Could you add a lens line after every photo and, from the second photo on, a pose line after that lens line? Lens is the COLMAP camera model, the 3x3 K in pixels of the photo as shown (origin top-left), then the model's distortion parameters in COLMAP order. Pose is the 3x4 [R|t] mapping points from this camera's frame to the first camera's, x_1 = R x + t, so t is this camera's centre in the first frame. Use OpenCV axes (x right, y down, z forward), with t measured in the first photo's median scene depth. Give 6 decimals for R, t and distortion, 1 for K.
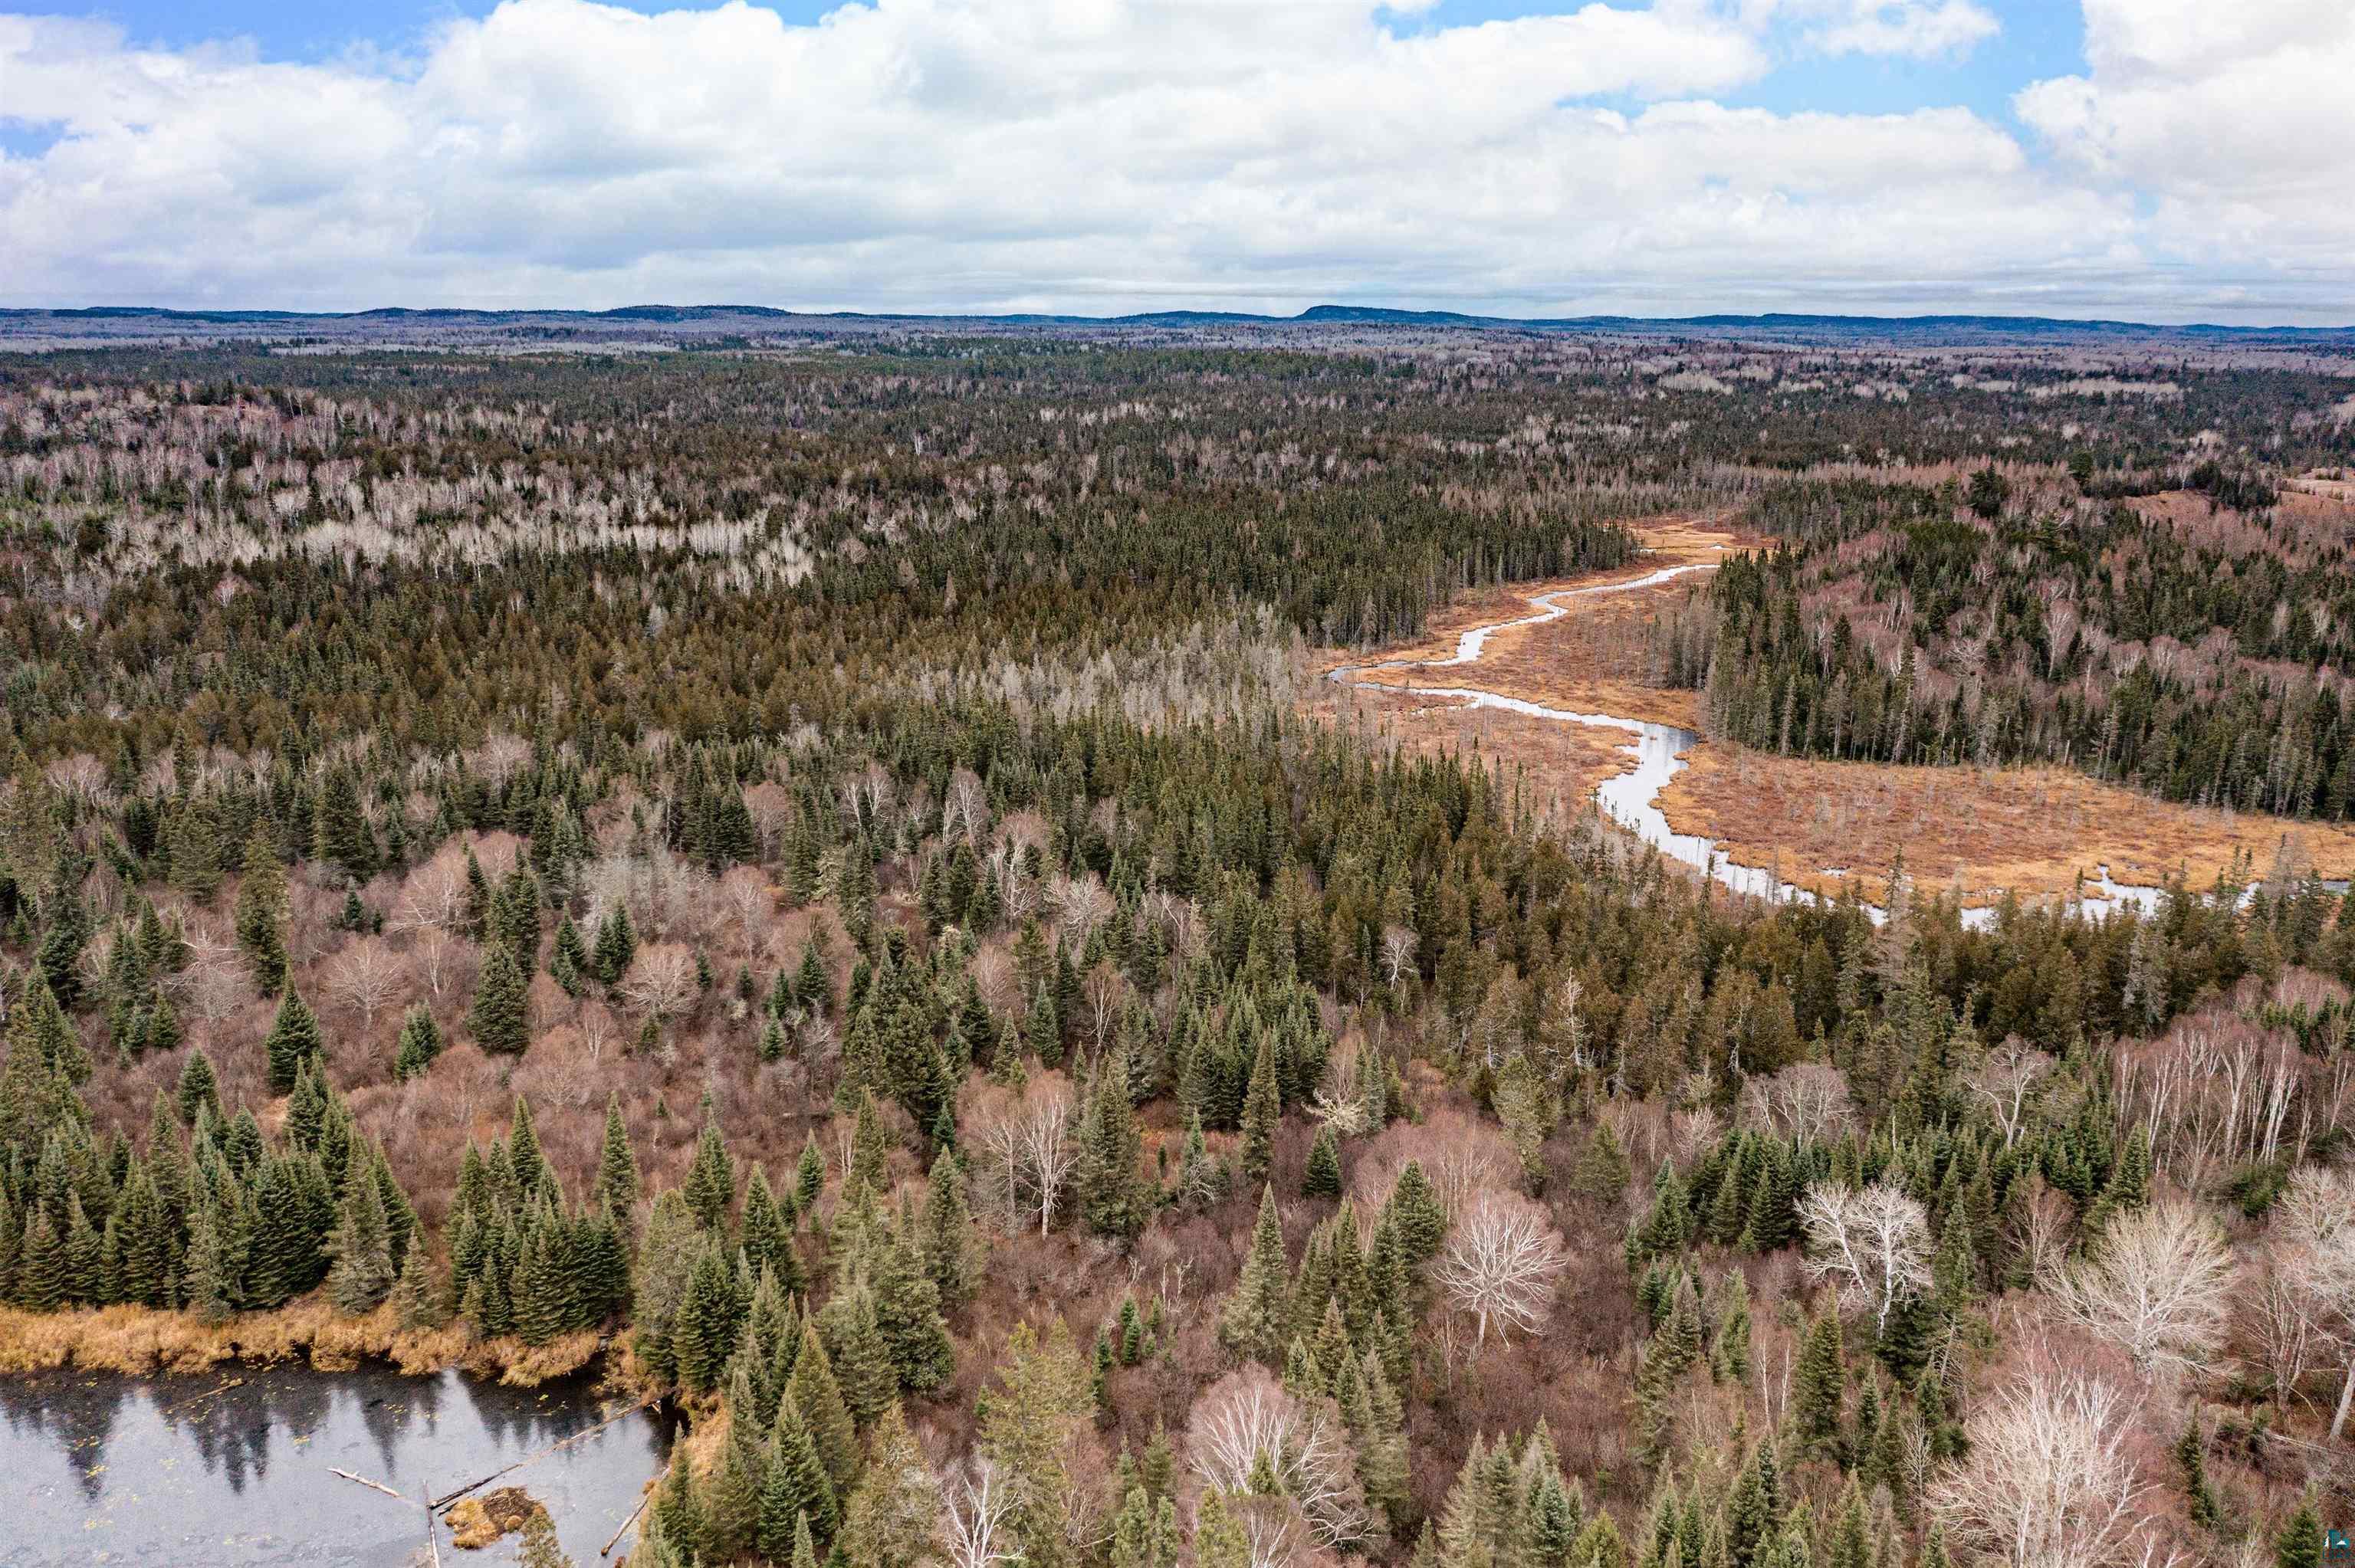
lens RADIAL K [[1866.8, 0, 1182.7], [0, 1866.8, 795.4], [0, 0, 1]] dist [-0.013168, 0.008286]
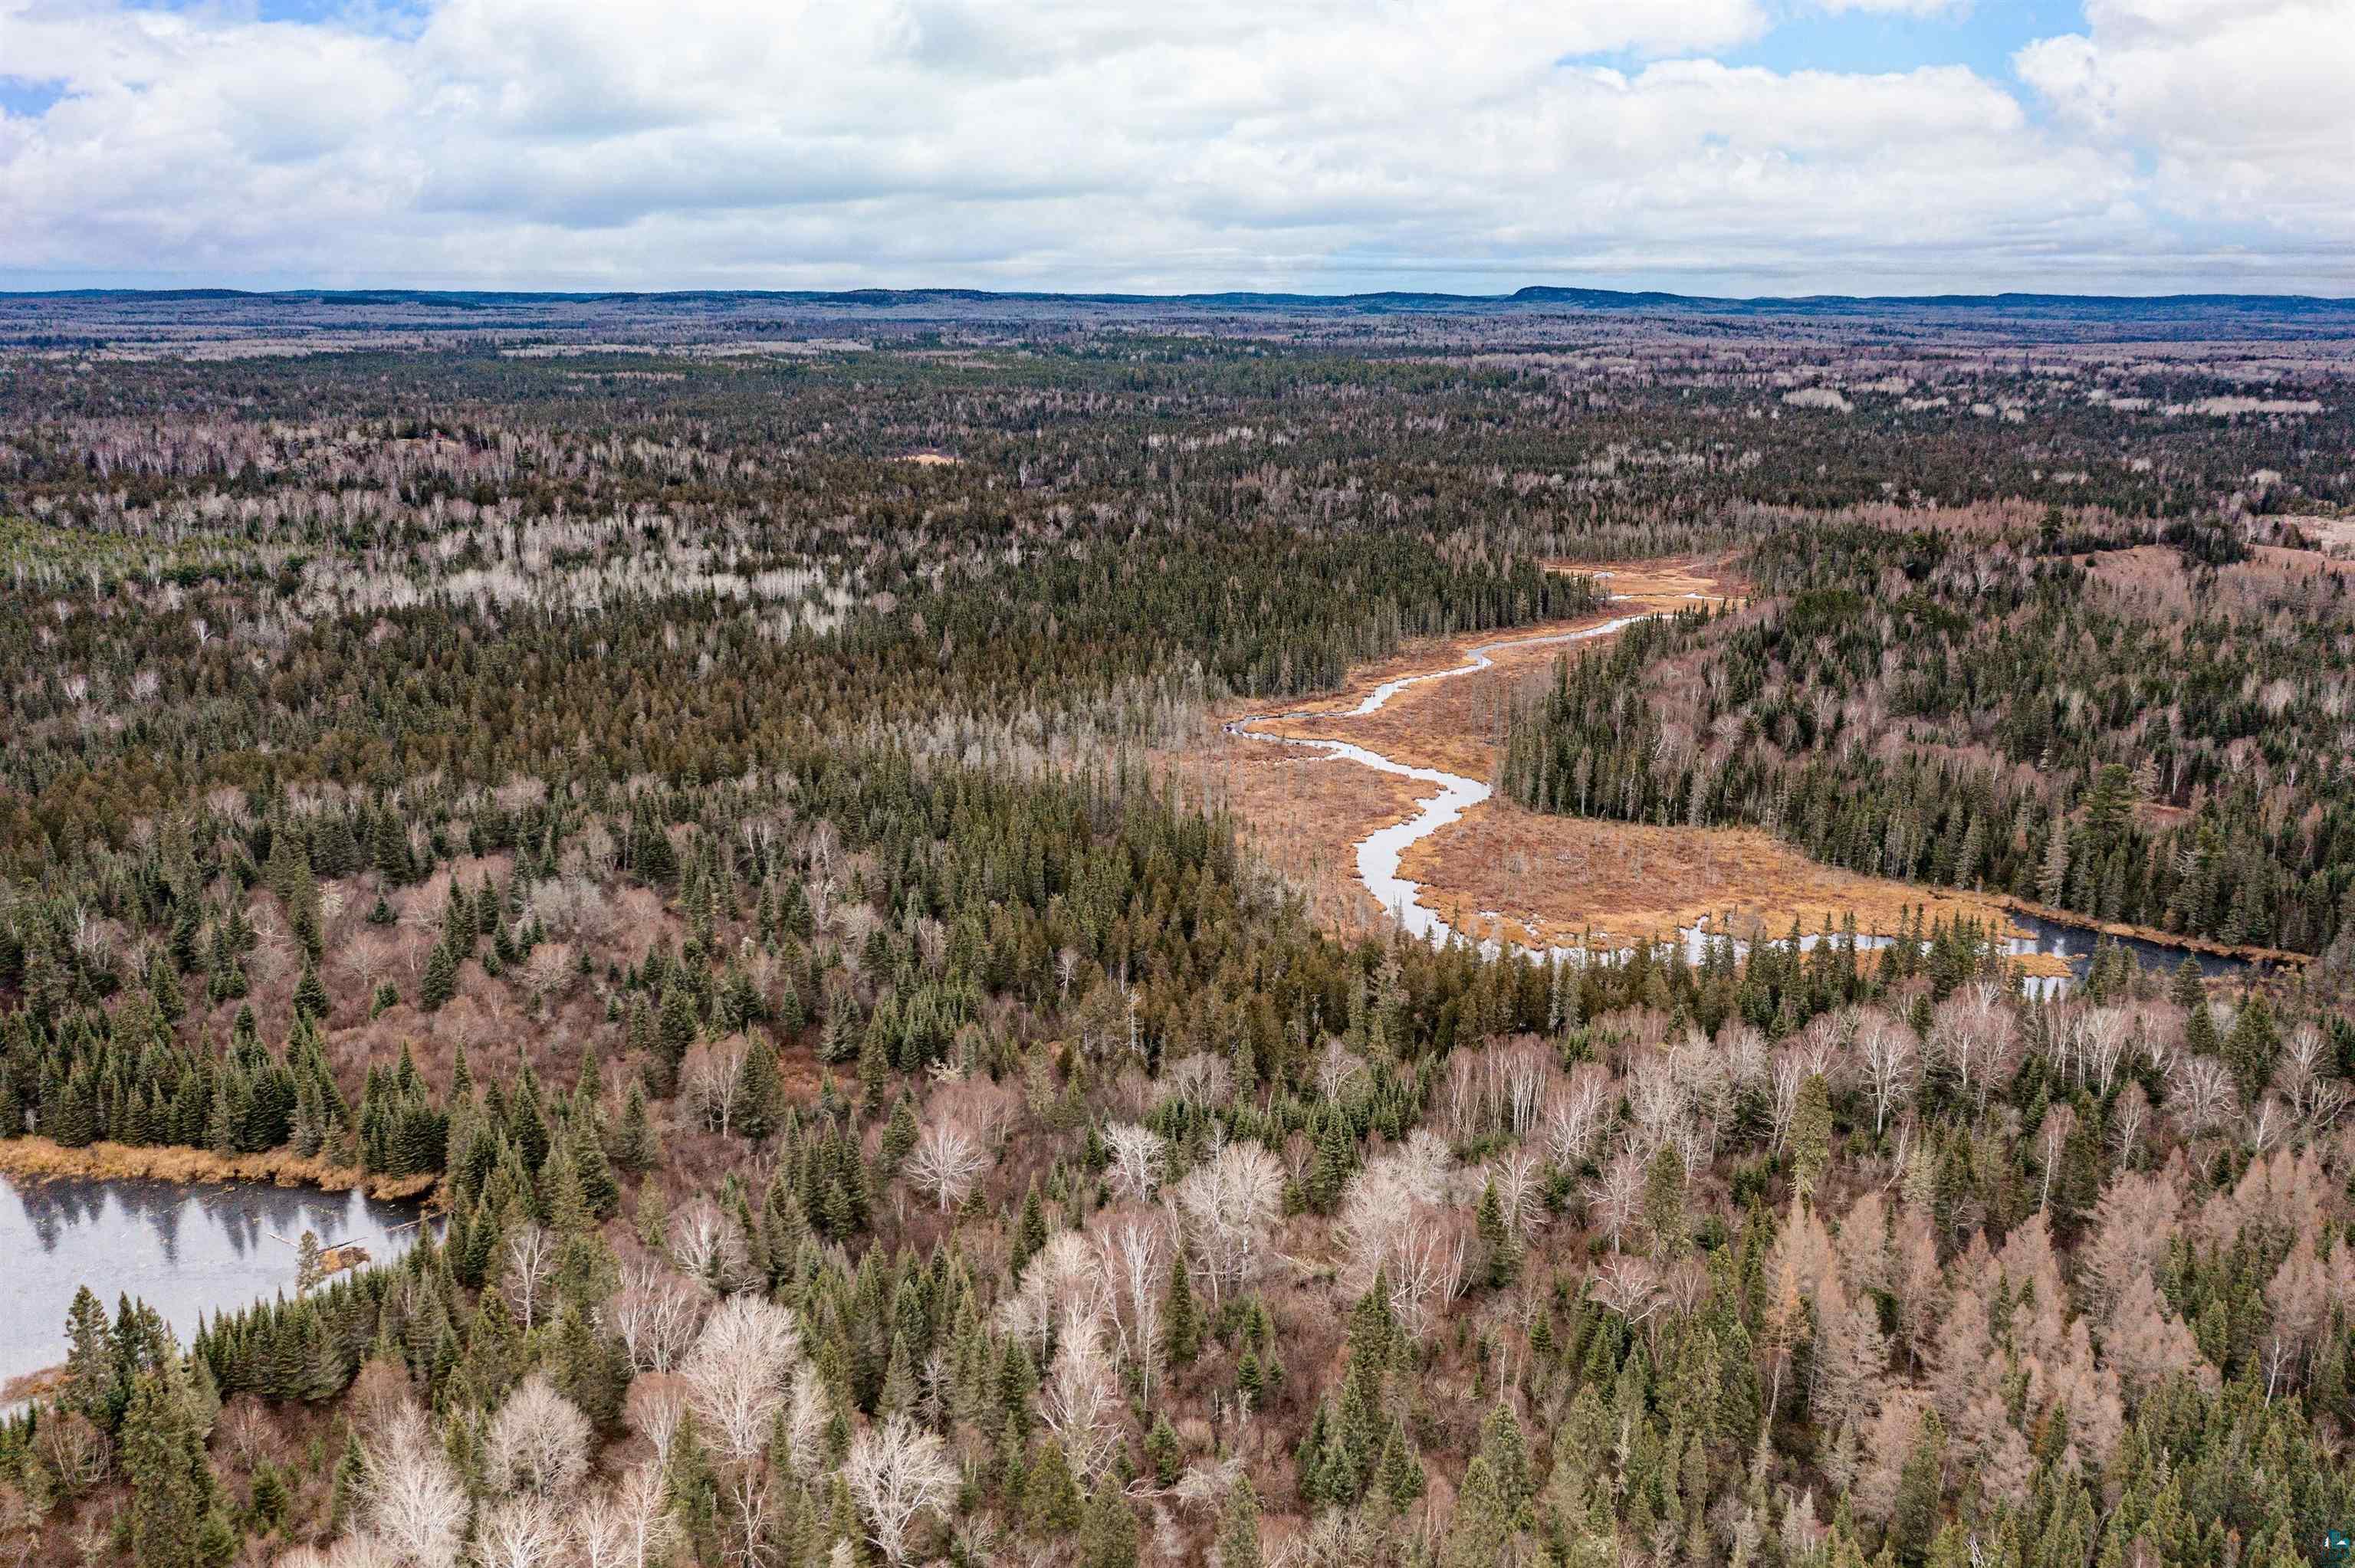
lens RADIAL K [[1868.1, 0, 1177.5], [0, 1868.1, 784.0], [0, 0, 1]] dist [-0.003350, -0.001677]
pose [[0.993010, 0.028805, -0.114459, 0.237876], [-0.027984, 0.999570, 0.008770, -0.046752], [0.114663, -0.005505, 0.993389, -0.273843]]
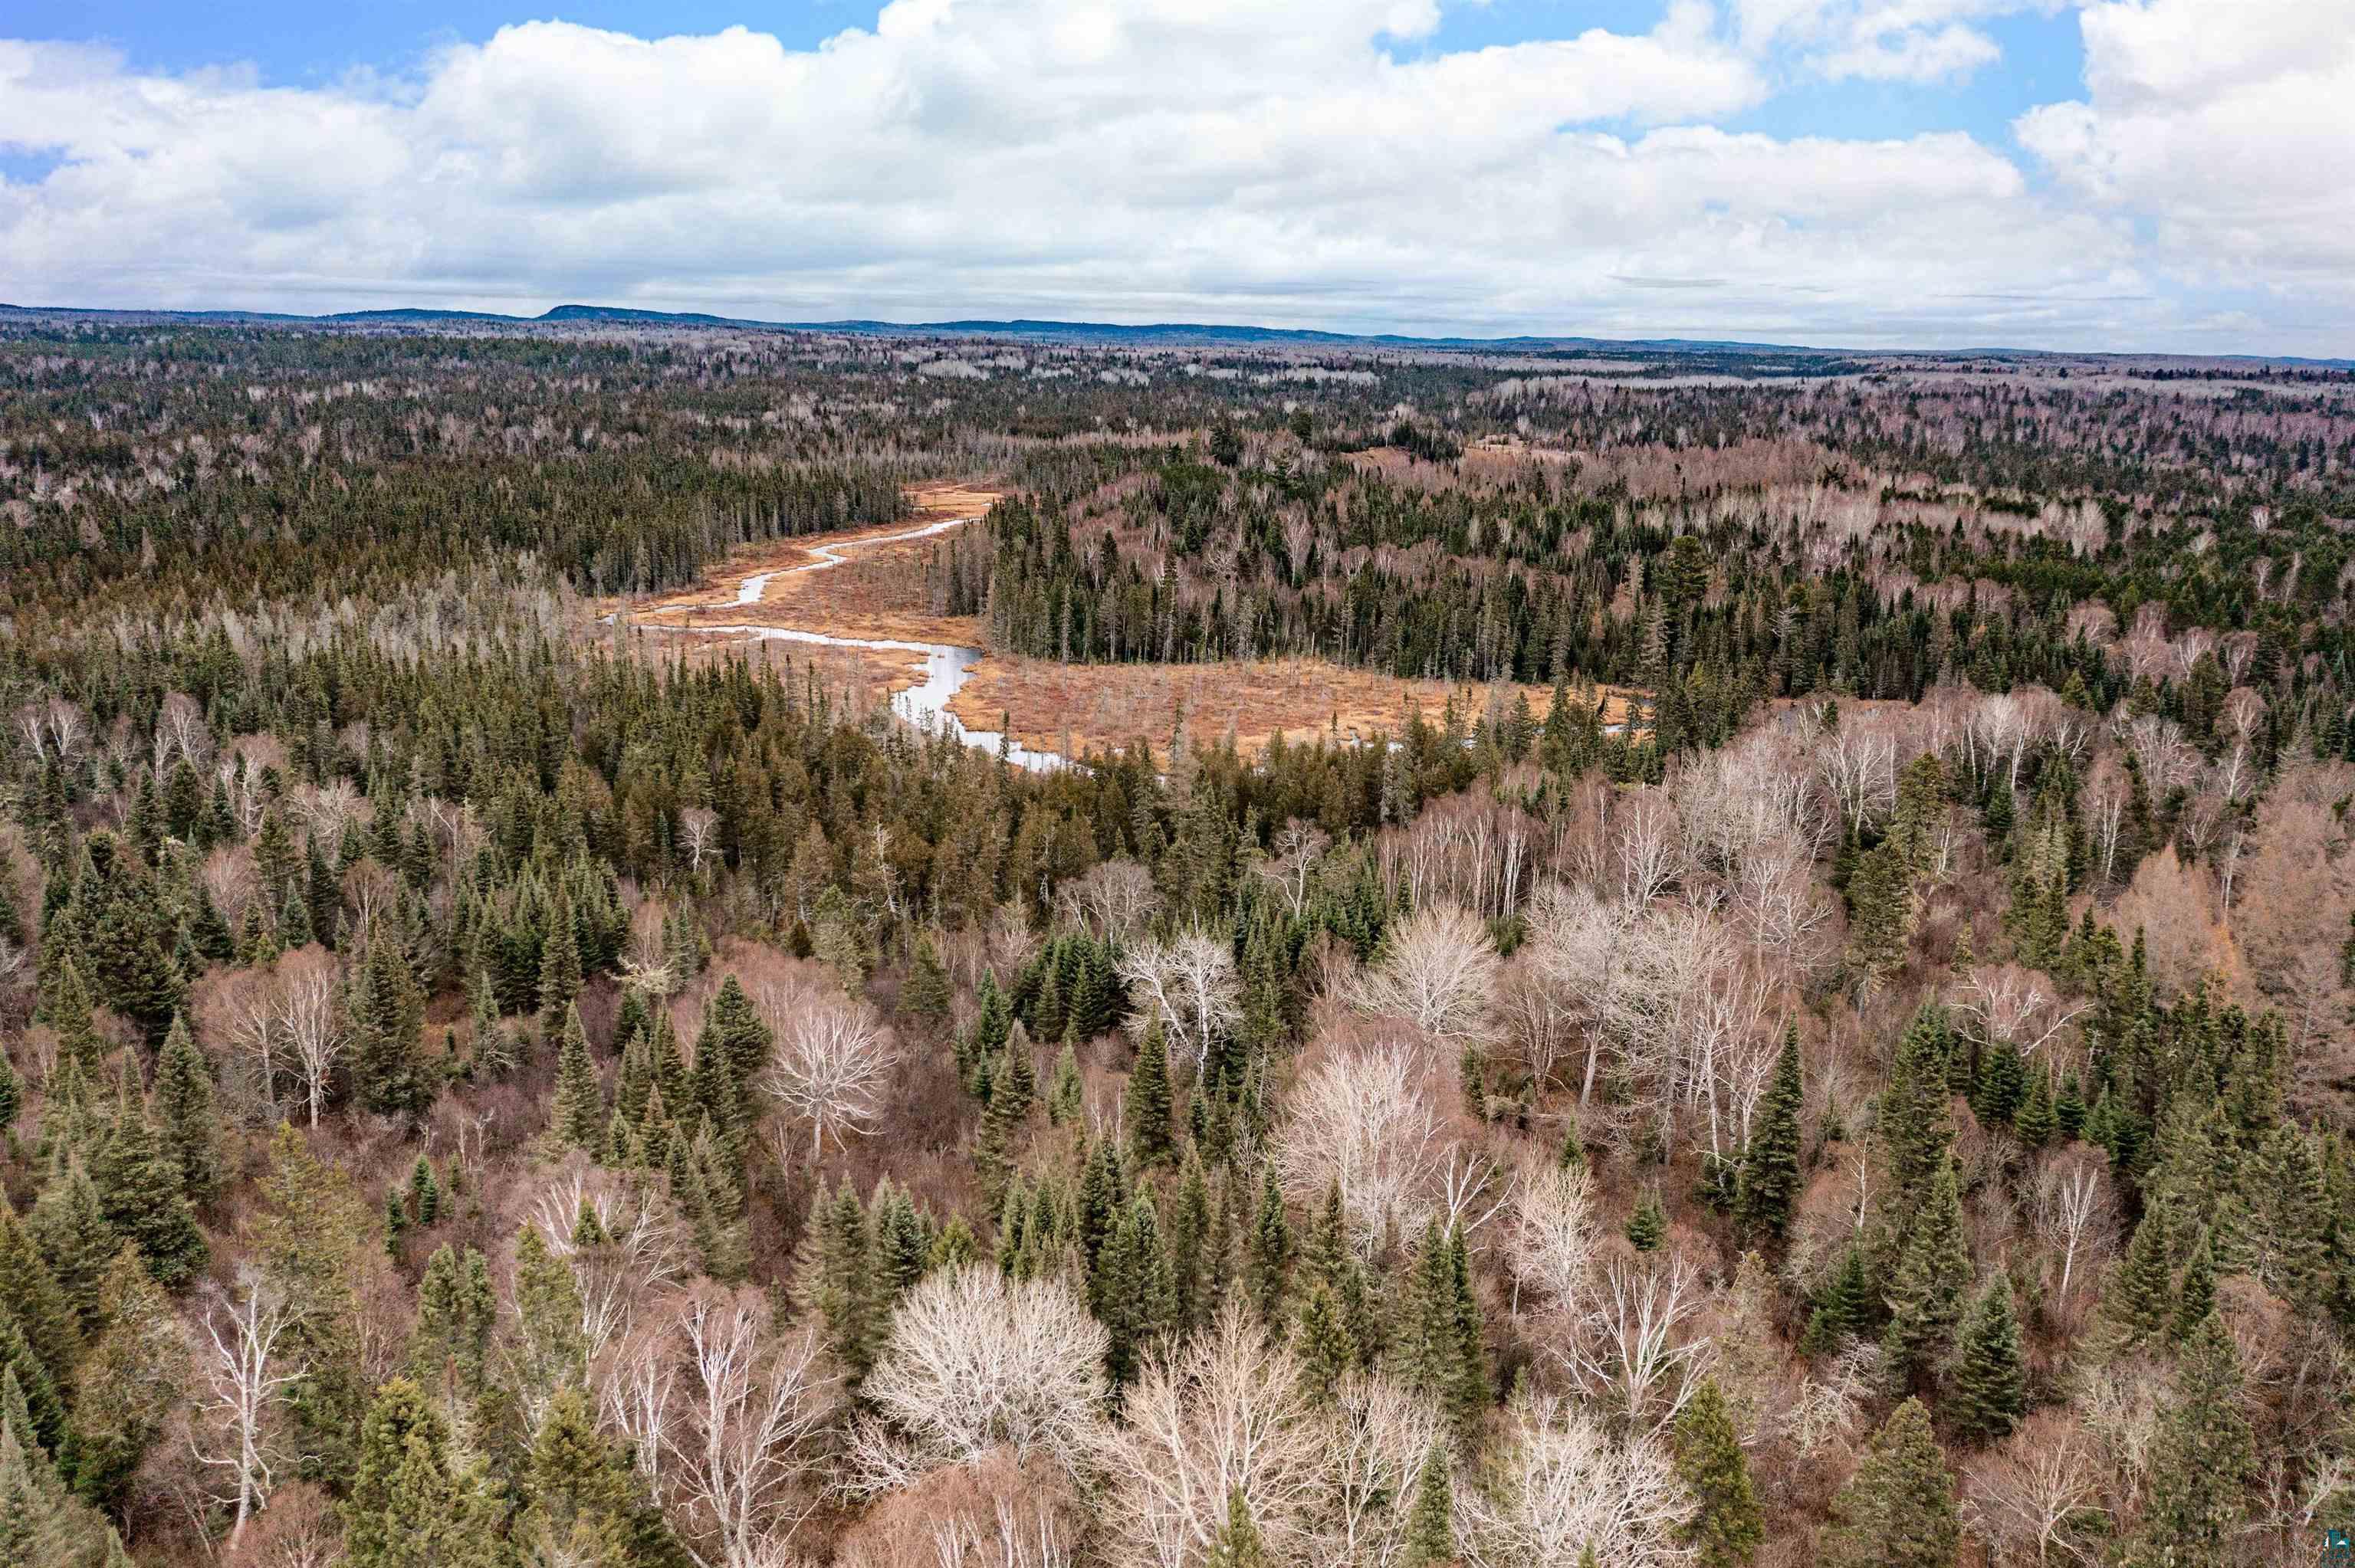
lens RADIAL K [[1866.8, 0, 1182.7], [0, 1866.8, 795.4], [0, 0, 1]] dist [-0.013168, 0.008286]
pose [[0.928004, -0.077484, 0.364425, -0.000805], [0.078678, 0.996833, 0.011595, 0.048056], [-0.364169, 0.017912, 0.931161, 0.012910]]
